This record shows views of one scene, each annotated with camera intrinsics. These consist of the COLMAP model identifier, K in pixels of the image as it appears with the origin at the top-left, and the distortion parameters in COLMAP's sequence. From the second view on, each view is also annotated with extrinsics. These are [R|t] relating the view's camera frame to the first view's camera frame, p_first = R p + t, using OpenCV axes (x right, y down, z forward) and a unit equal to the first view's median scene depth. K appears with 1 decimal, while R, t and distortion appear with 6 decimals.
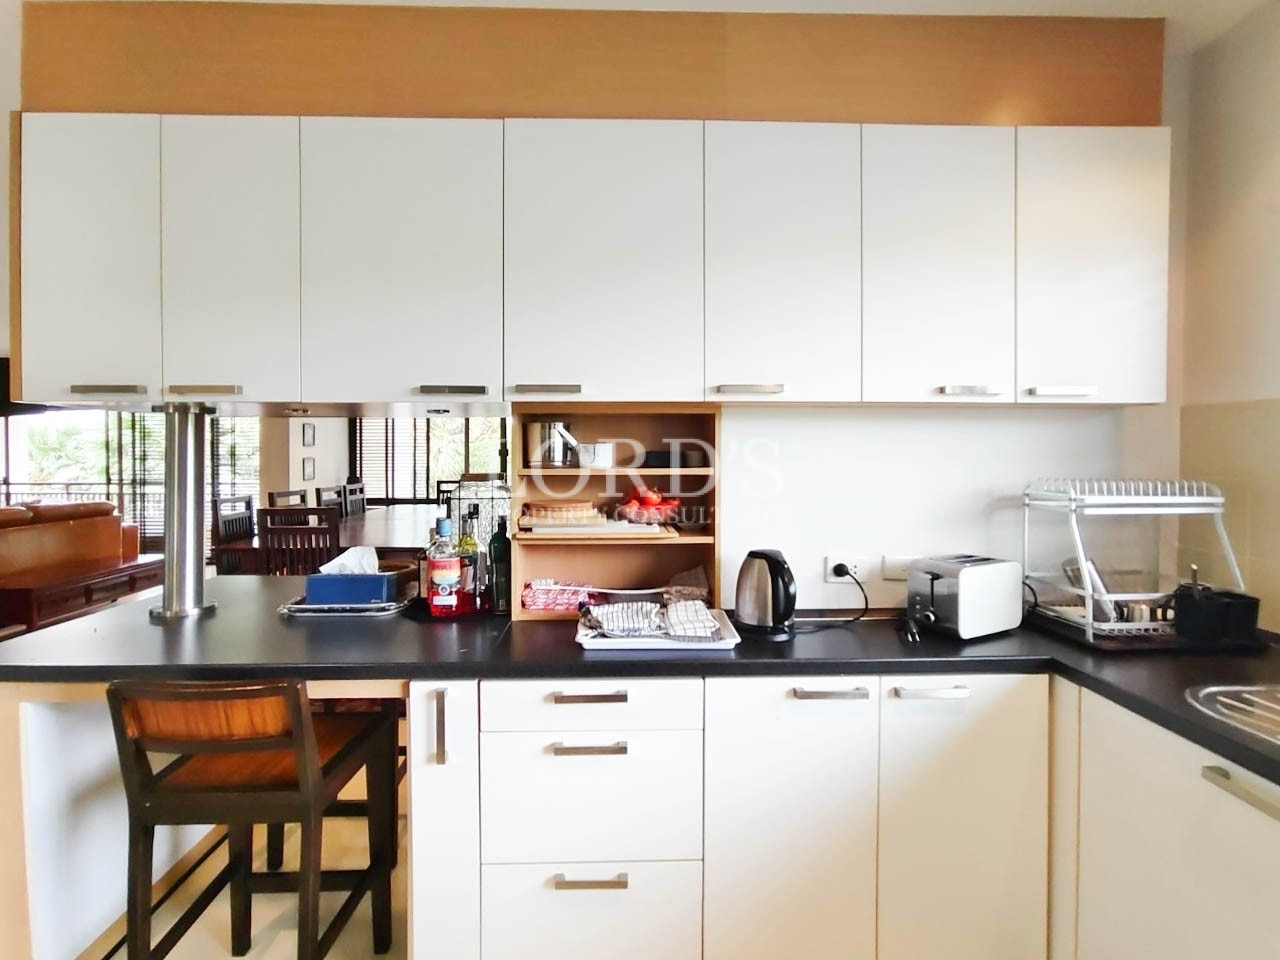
lens RADIAL K [[612.7, 0, 634.1], [0, 612.7, 455.9], [0, 0, 1]] dist [-0.000909, 0.000359]
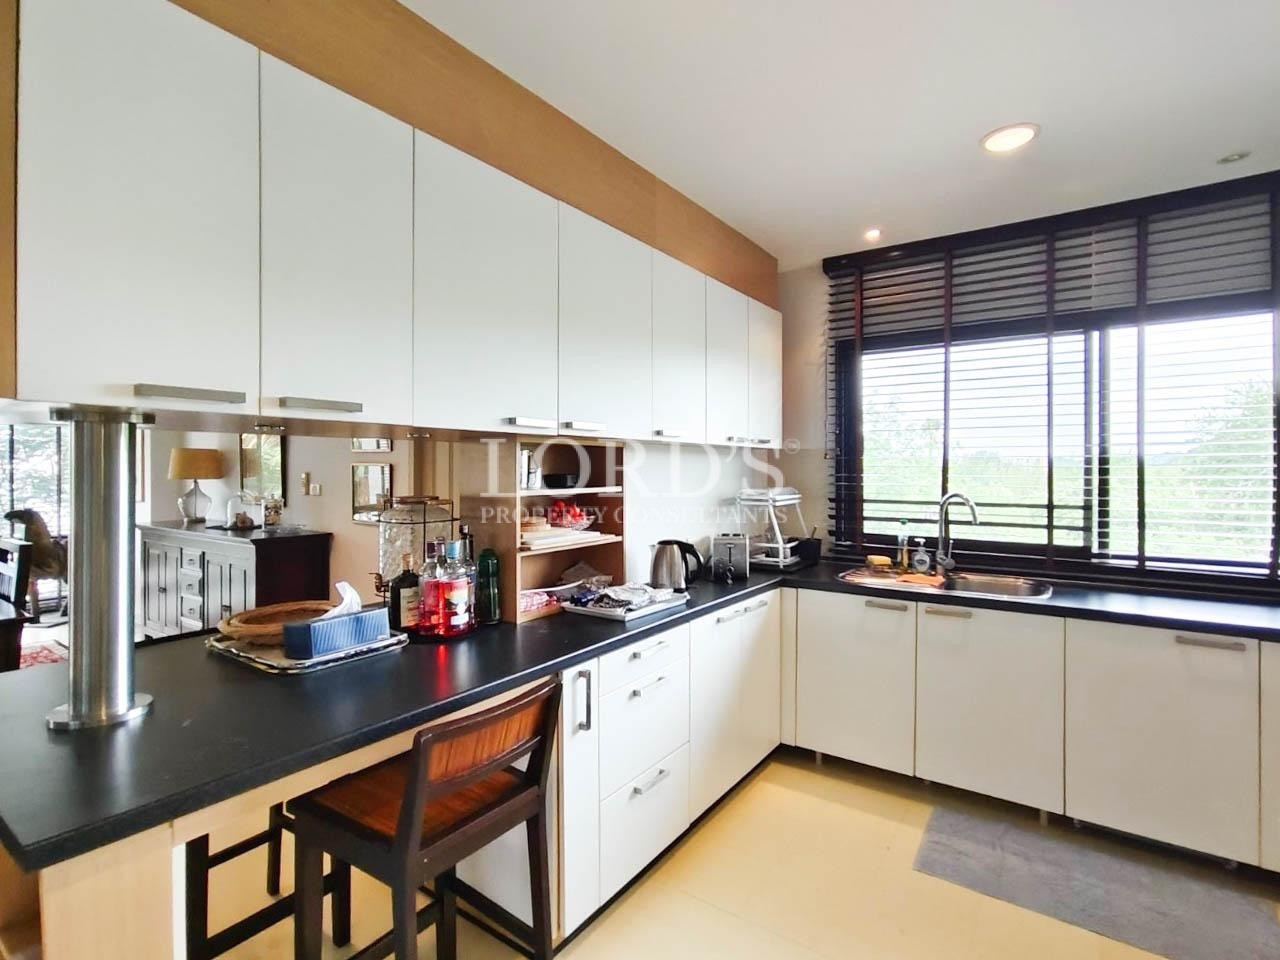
lens RADIAL K [[638.1, 0, 644.3], [0, 638.1, 467.1], [0, 0, 1]] dist [0.000142, 0.002322]
pose [[0.601493, 0.001437, 0.798877, -1.046277], [0.008333, 0.999933, -0.008074, -0.010476], [-0.798835, 0.011514, 0.601440, 0.105519]]
